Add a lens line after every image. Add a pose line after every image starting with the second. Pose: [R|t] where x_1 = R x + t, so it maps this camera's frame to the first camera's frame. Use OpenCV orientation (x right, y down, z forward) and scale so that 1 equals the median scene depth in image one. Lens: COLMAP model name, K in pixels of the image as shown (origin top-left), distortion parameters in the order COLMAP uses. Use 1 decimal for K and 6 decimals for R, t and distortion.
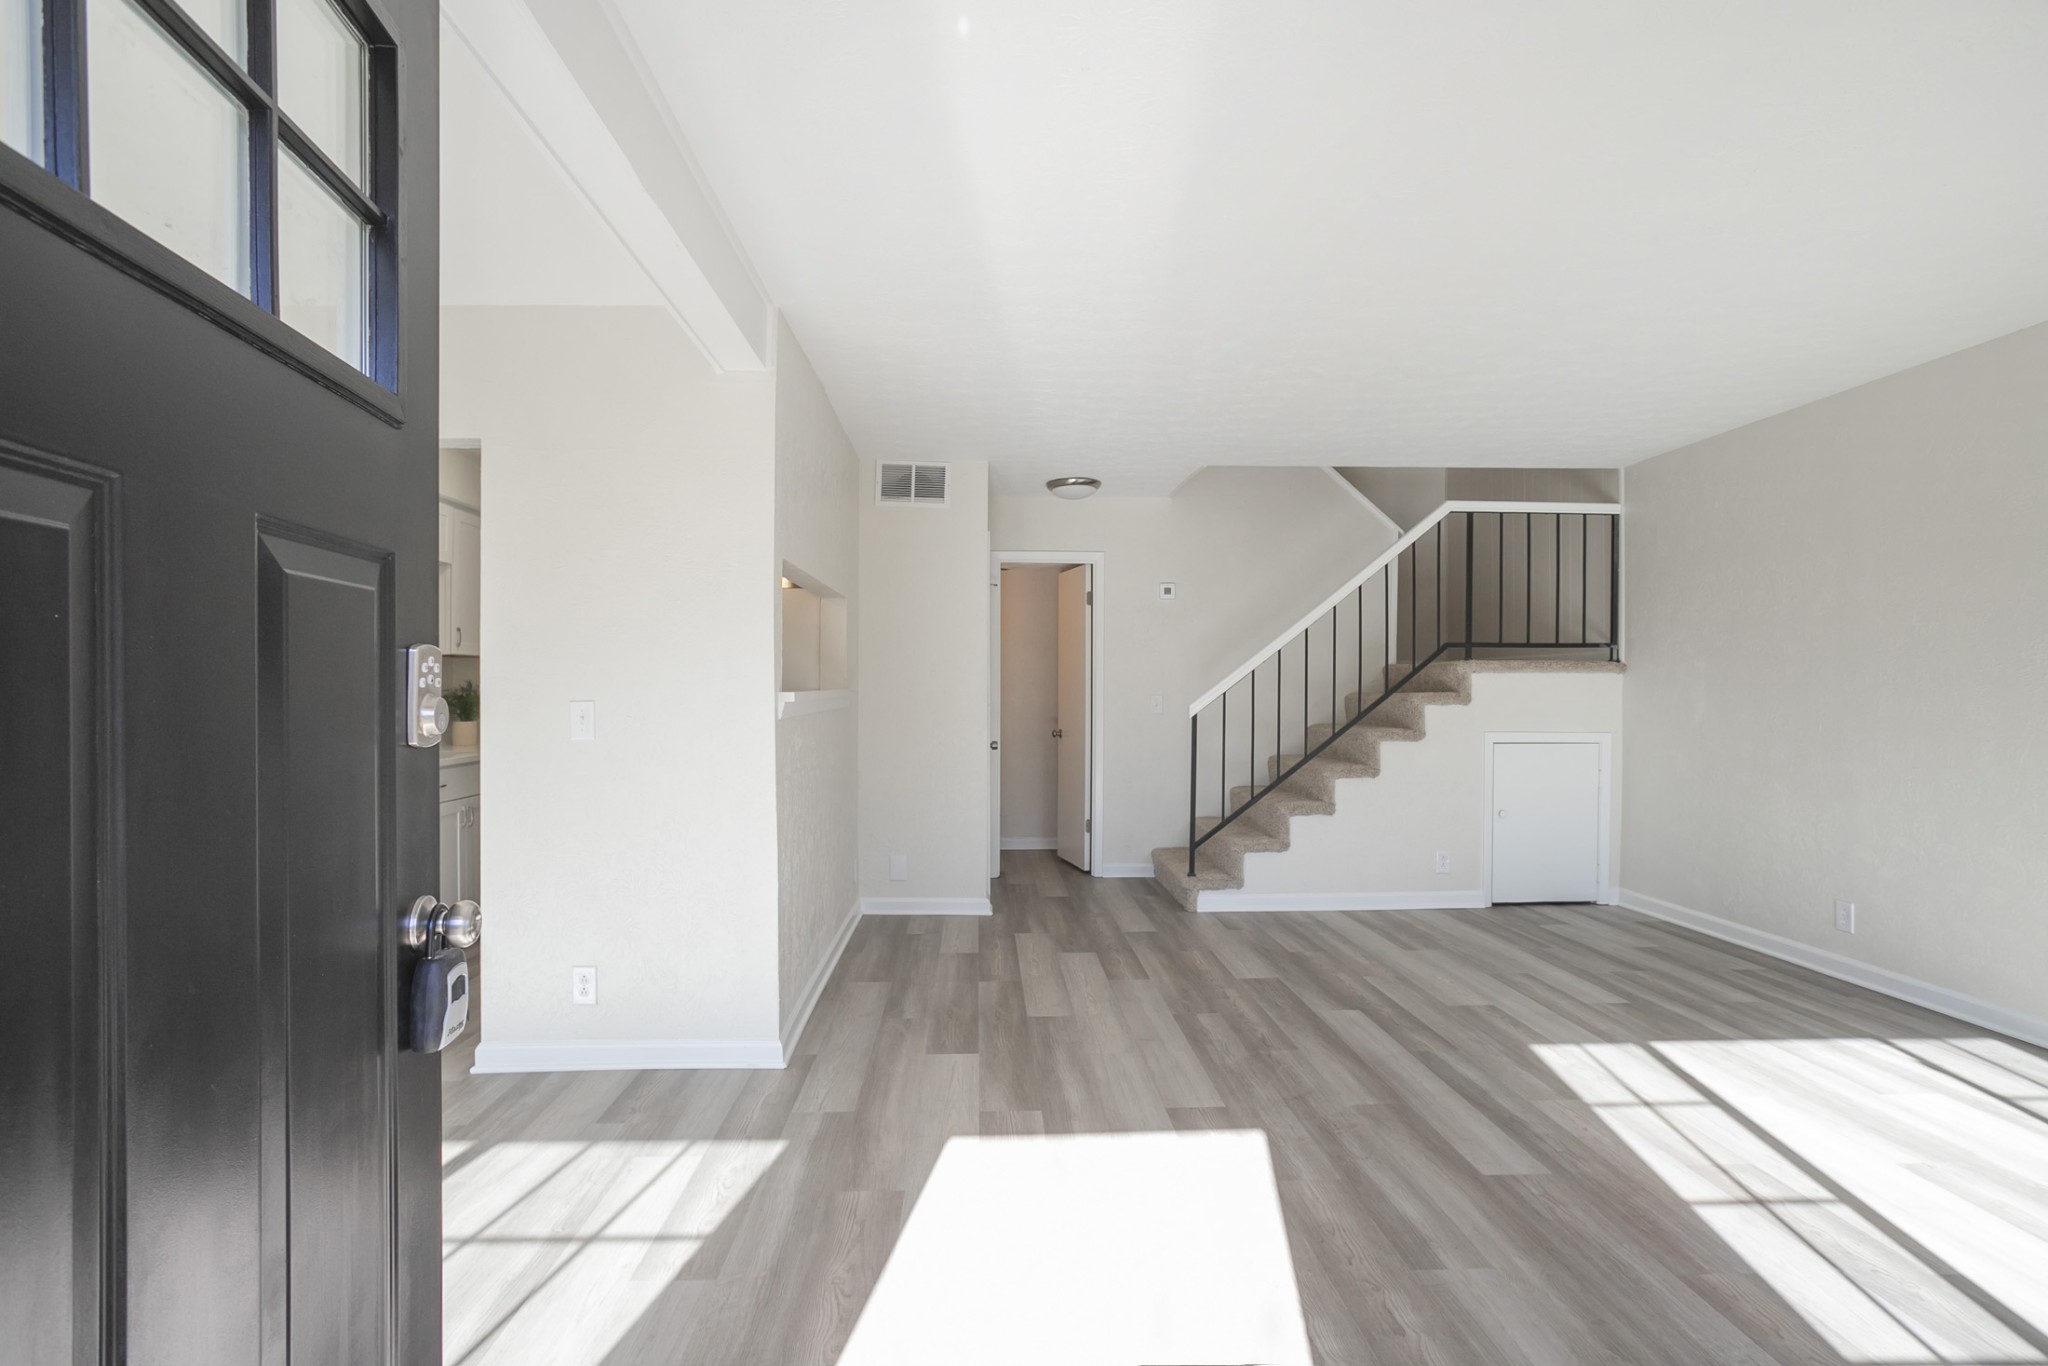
lens RADIAL K [[986.7, 0, 1014.8], [0, 986.7, 682.1], [0, 0, 1]] dist [-0.033010, 0.017505]
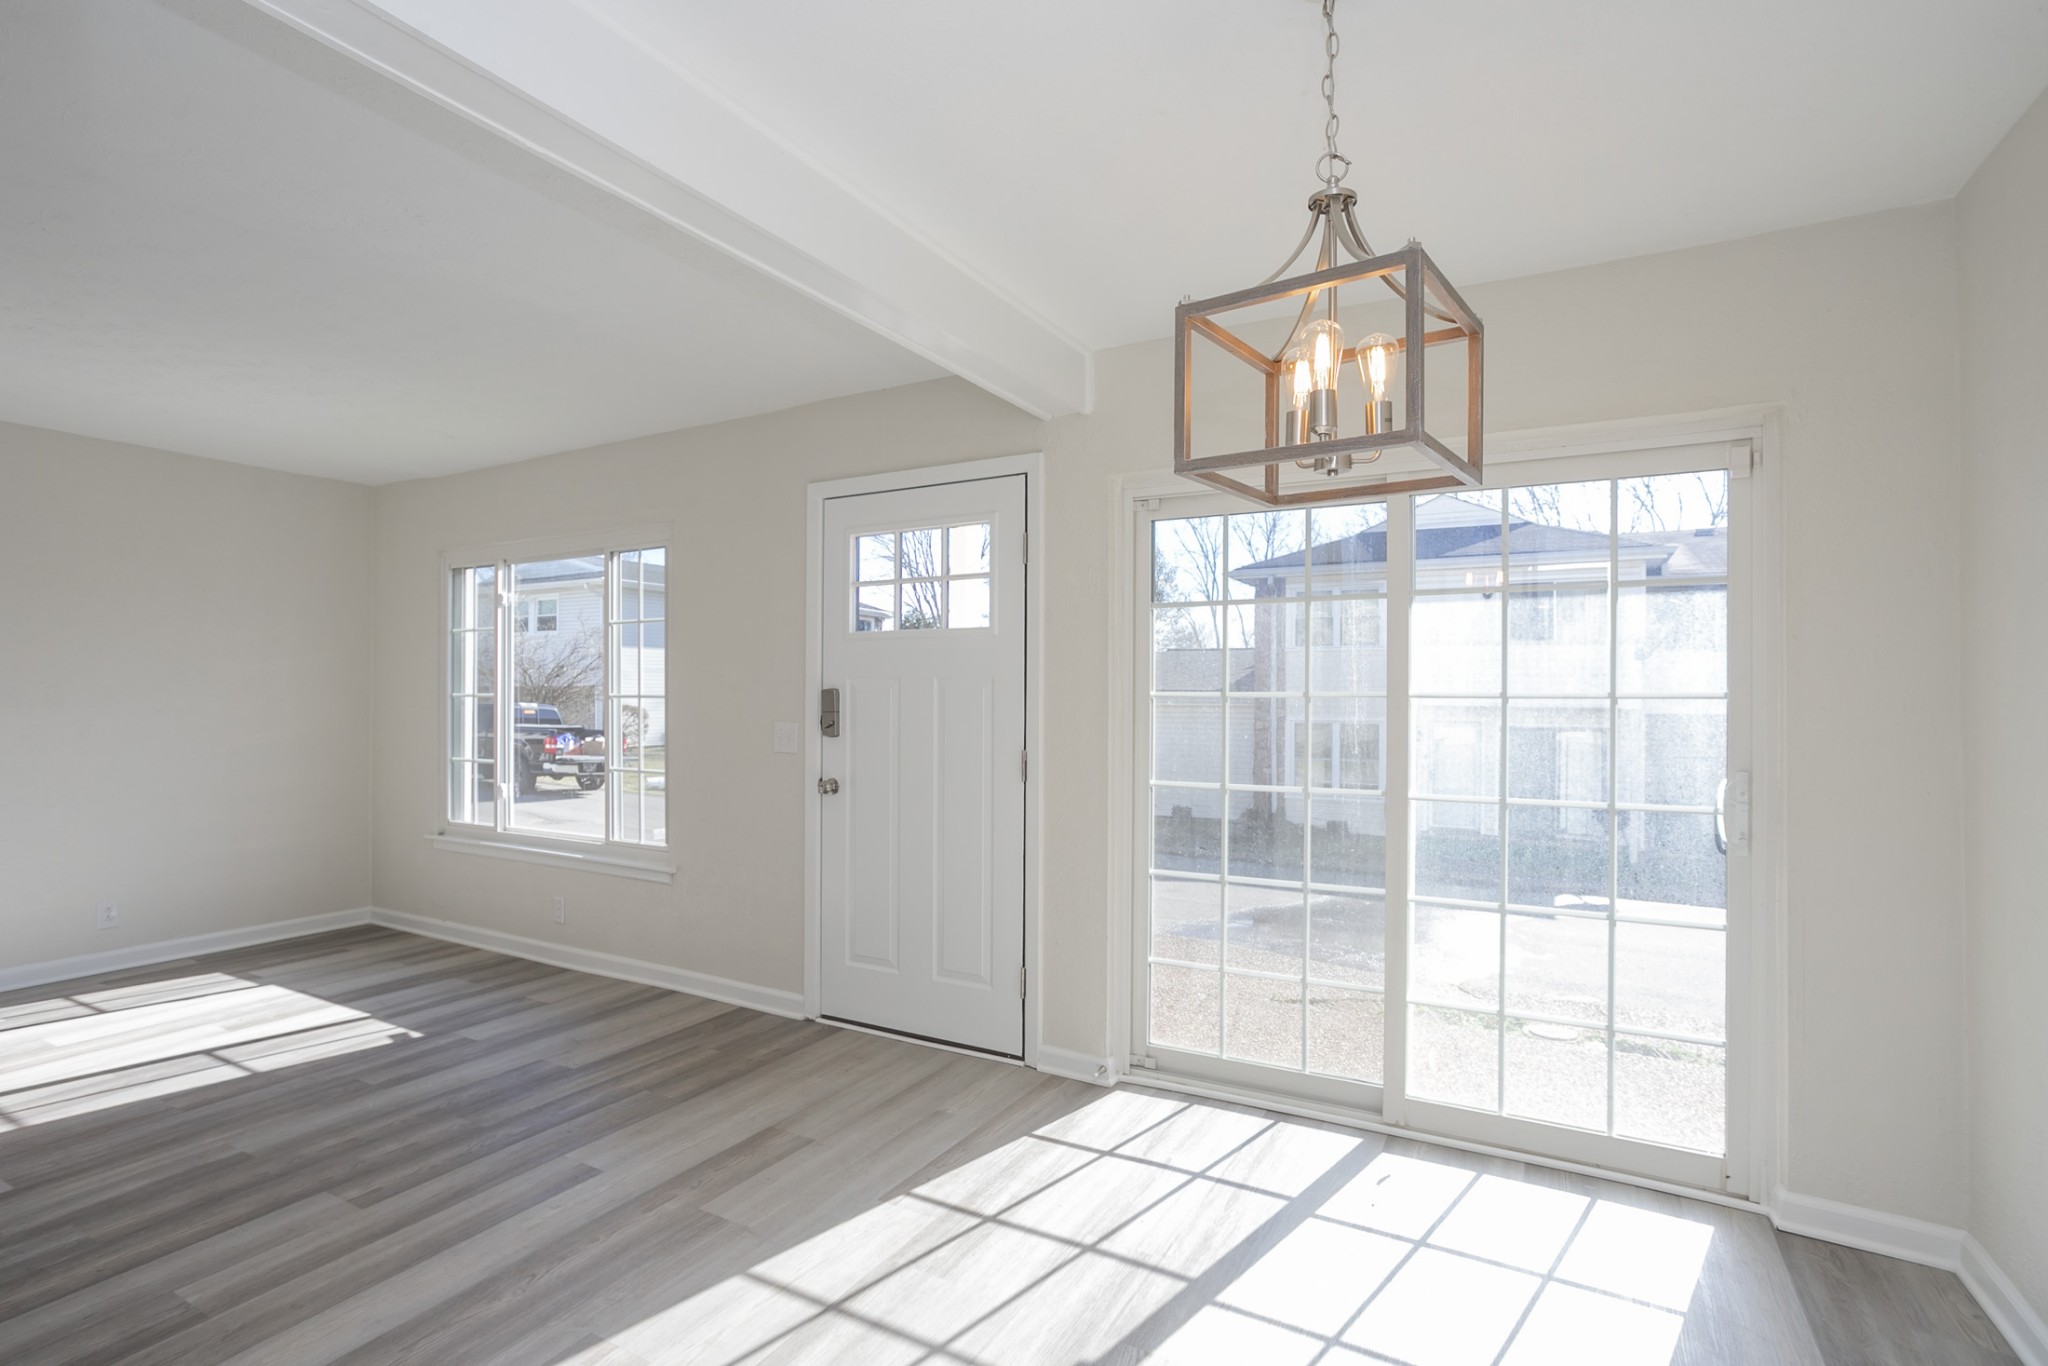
lens RADIAL K [[986.7, 0, 1003.6], [0, 986.7, 691.2], [0, 0, 1]] dist [-0.033010, 0.017505]
pose [[-0.852269, -0.002844, 0.523096, -0.577929], [-0.008503, 0.999928, -0.008416, -0.016242], [-0.523035, -0.011621, -0.852232, 0.800821]]
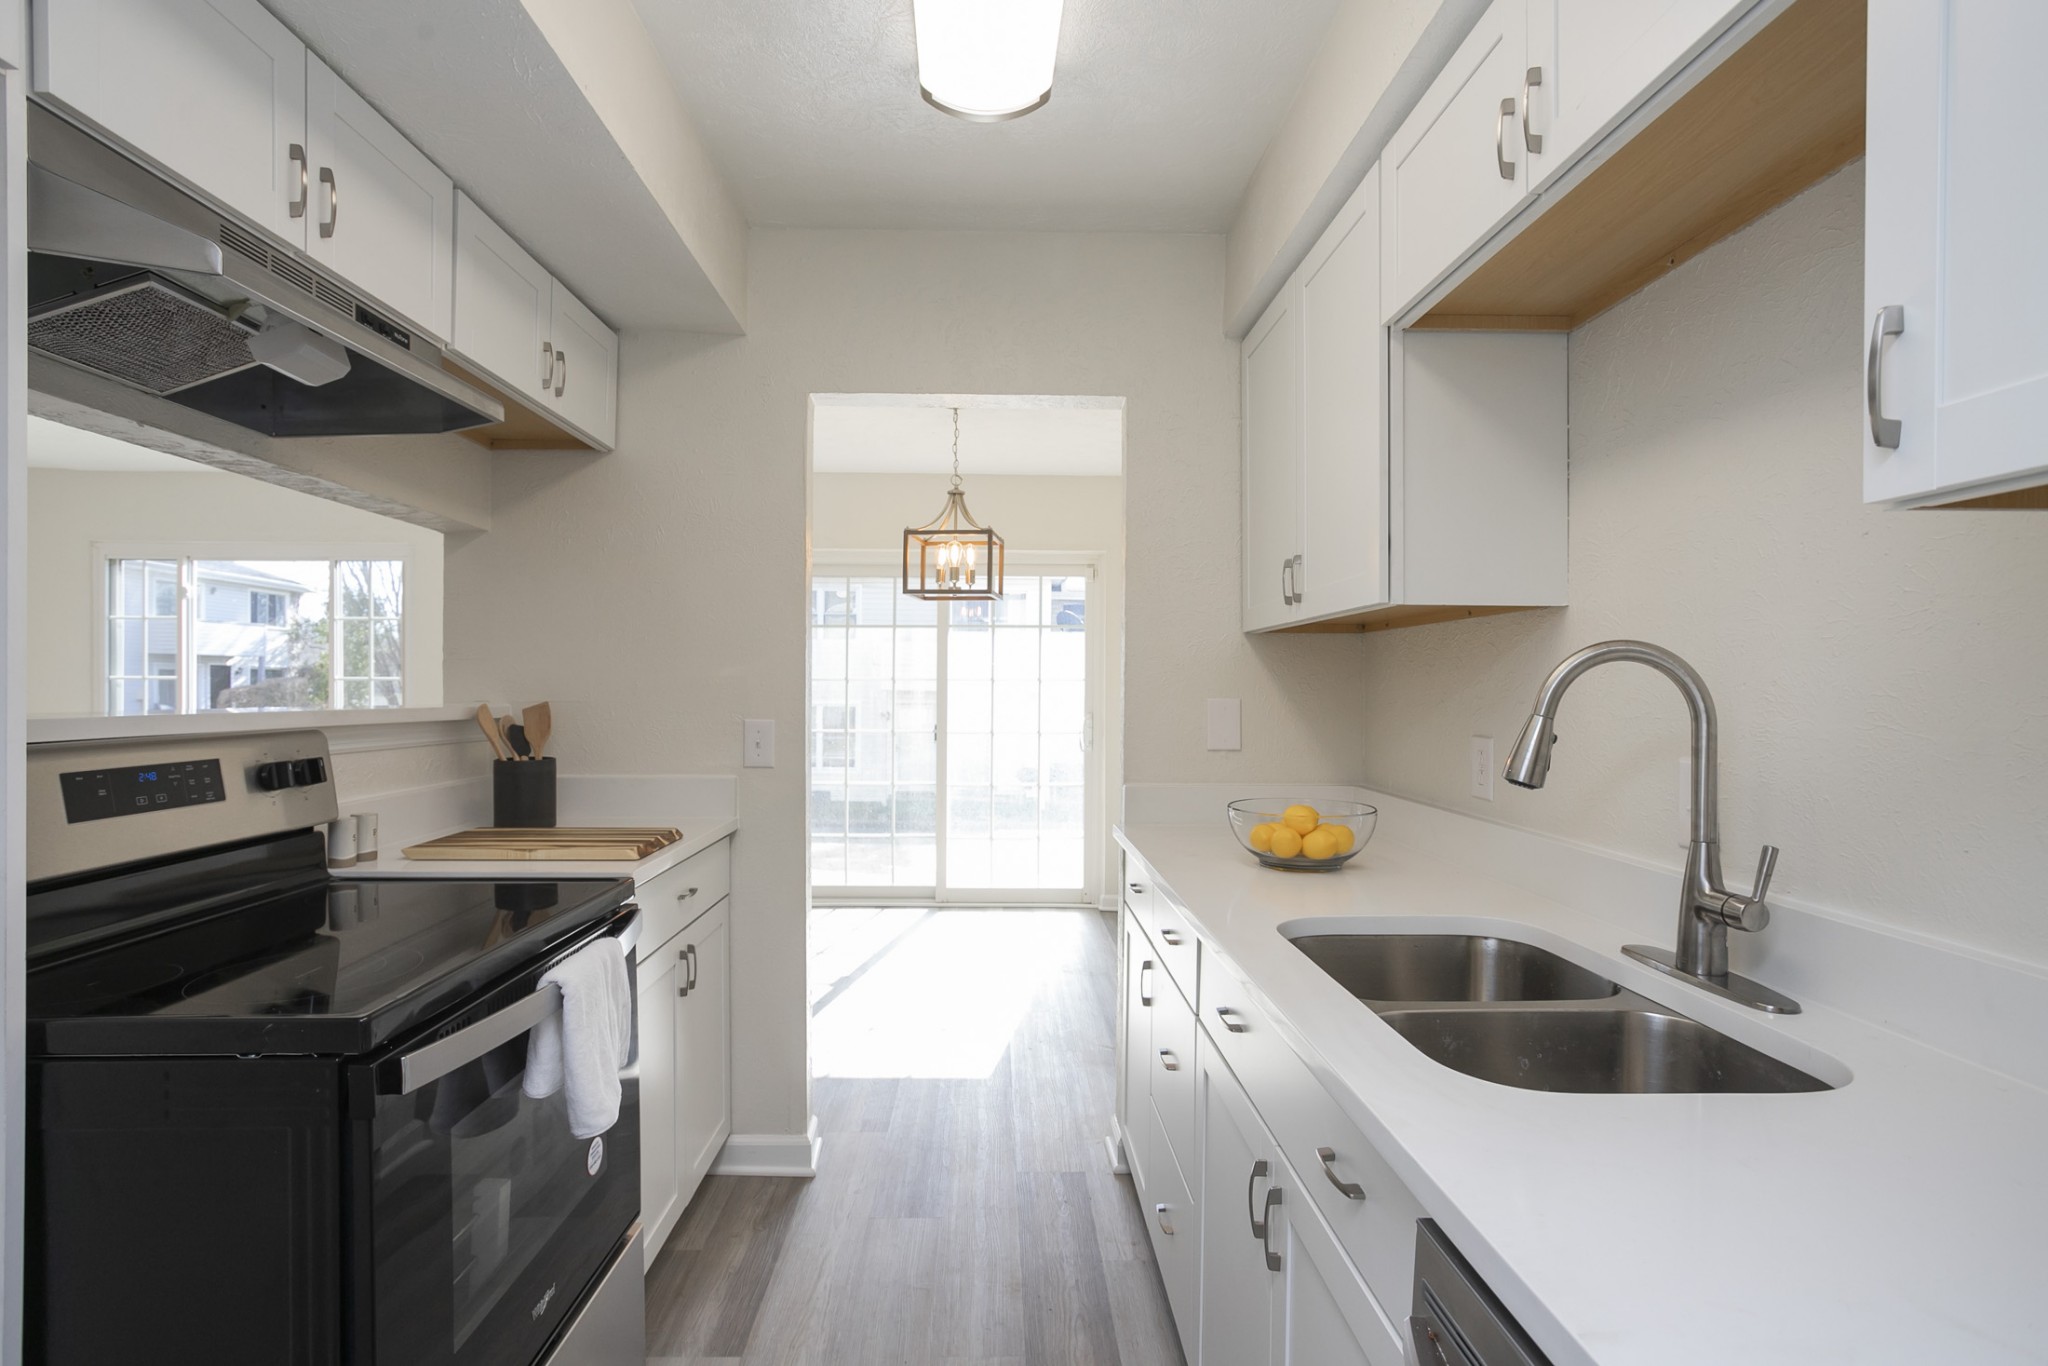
lens RADIAL K [[986.7, 0, 1037.2], [0, 986.7, 691.8], [0, 0, 1]] dist [-0.033010, 0.017505]
pose [[-0.999816, -0.004429, -0.018649, -0.553718], [-0.004431, 0.999990, 0.000076, -0.003426], [0.018649, 0.000158, -0.999826, 1.457822]]
